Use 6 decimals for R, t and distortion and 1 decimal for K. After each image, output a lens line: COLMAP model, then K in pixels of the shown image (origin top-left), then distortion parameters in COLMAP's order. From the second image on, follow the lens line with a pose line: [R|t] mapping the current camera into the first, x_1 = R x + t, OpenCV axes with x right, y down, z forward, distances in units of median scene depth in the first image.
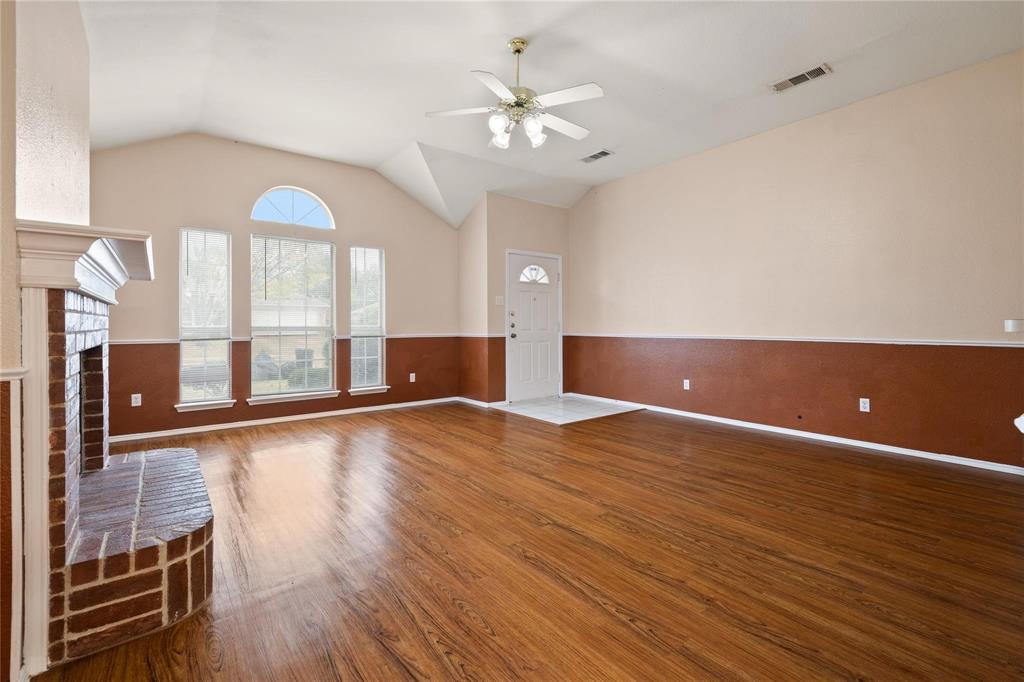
lens RADIAL K [[439.8, 0, 511.0], [0, 439.8, 330.6], [0, 0, 1]] dist [-0.000889, 0.002477]
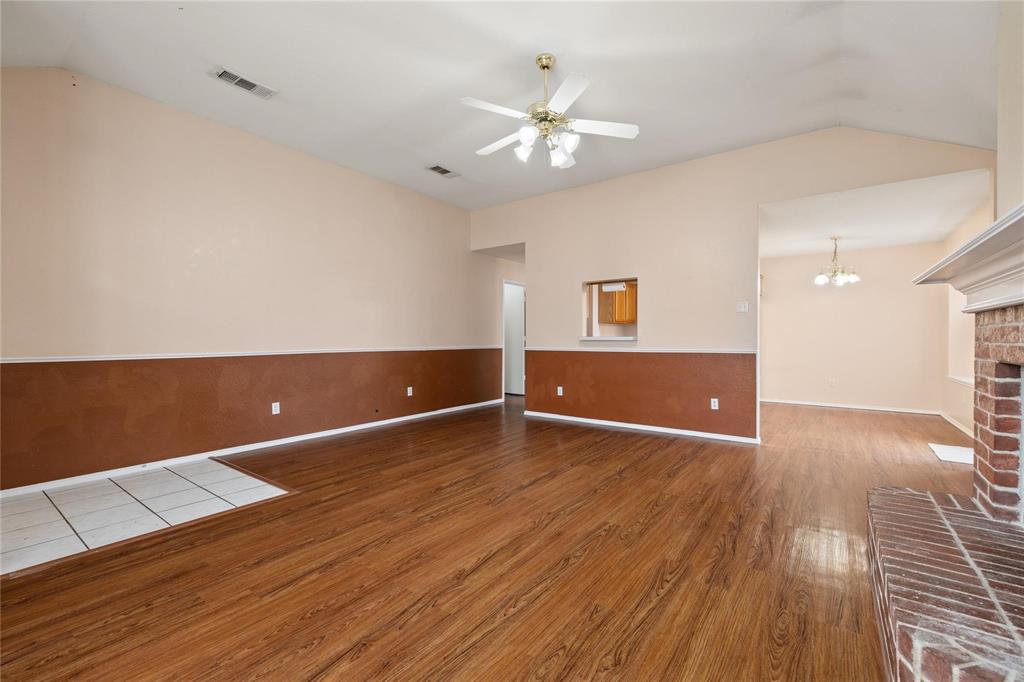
lens RADIAL K [[439.8, 0, 509.4], [0, 439.8, 341.2], [0, 0, 1]] dist [-0.000889, 0.002477]
pose [[-0.269528, -0.012434, 0.962912, -0.966897], [0.006707, 0.999868, 0.014788, -0.025575], [-0.962969, 0.010444, -0.269409, 1.384683]]
